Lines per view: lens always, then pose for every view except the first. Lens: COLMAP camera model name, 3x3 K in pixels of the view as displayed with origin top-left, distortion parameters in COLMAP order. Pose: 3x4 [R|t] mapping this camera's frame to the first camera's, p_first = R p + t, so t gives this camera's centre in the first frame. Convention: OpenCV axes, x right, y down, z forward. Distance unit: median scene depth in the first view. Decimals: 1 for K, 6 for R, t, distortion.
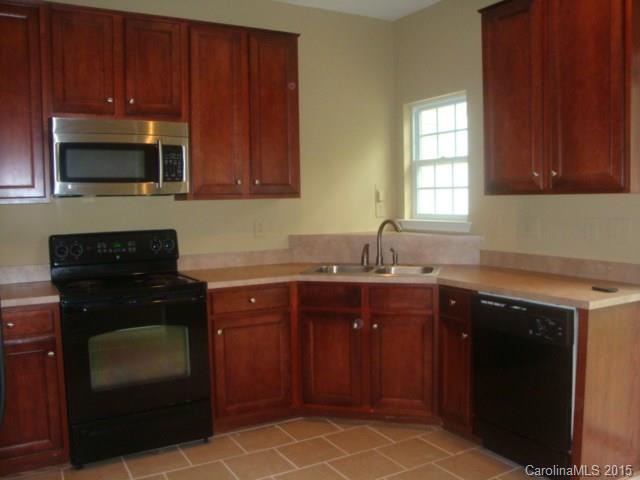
lens RADIAL K [[576.5, 0, 320.0], [0, 576.5, 240.0], [0, 0, 1]] dist [-0.153857, 0.108549]
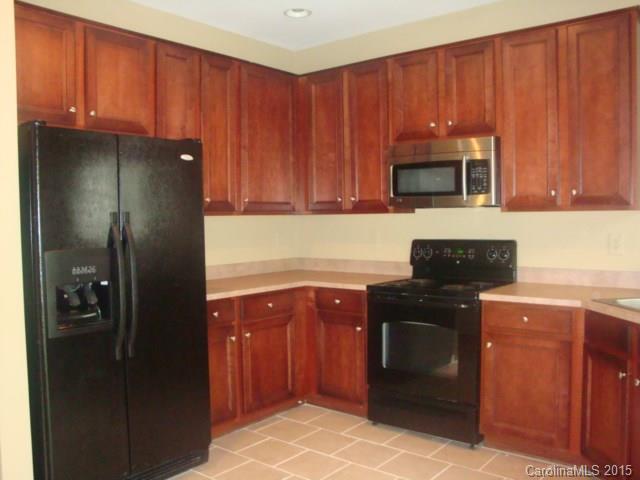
lens RADIAL K [[576.5, 0, 320.0], [0, 576.5, 240.0], [0, 0, 1]] dist [-0.153857, 0.108549]
pose [[0.367235, 0.050119, -0.928777, 0.804152], [-0.057069, 0.997880, 0.031284, -0.045319], [0.928376, 0.041516, 0.369317, 0.453663]]
